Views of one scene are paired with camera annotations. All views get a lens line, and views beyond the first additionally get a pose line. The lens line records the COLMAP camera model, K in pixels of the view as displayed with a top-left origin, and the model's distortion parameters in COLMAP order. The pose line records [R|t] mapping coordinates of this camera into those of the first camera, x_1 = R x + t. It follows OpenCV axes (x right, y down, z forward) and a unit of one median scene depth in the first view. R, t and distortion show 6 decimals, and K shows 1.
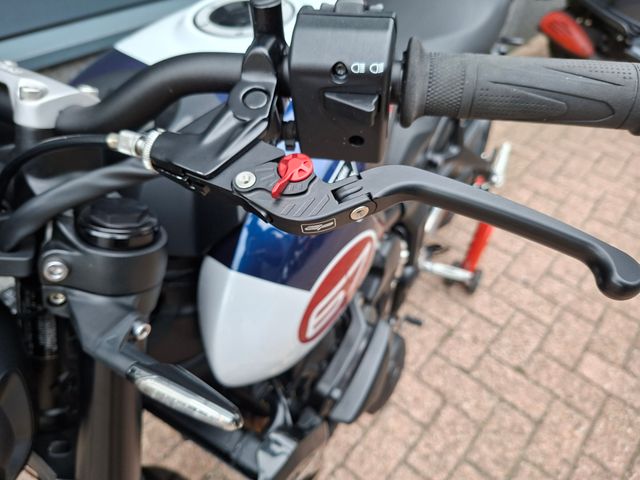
lens RADIAL K [[465.8, 0, 320.0], [0, 465.8, 240.0], [0, 0, 1]] dist [0.000597, -0.003569]
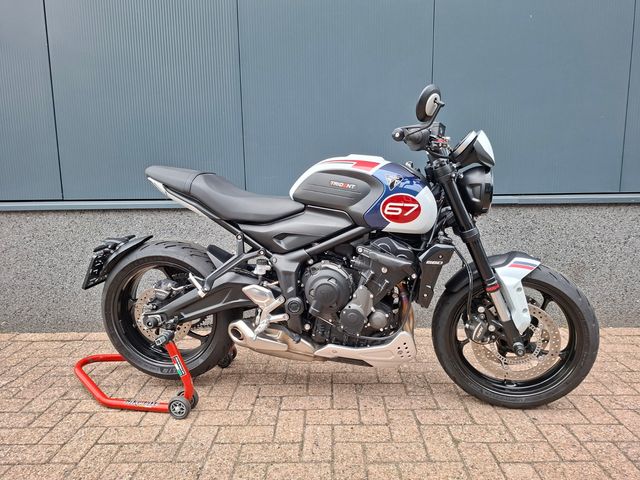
lens RADIAL K [[452.0, 0, 315.5], [0, 452.0, 231.6], [0, 0, 1]] dist [0.002768, -0.008047]
pose [[0.647556, 0.082370, -0.757553, 1.166761], [-0.500371, 0.795748, -0.341194, 0.479008], [0.574718, 0.600000, 0.556507, -0.242906]]
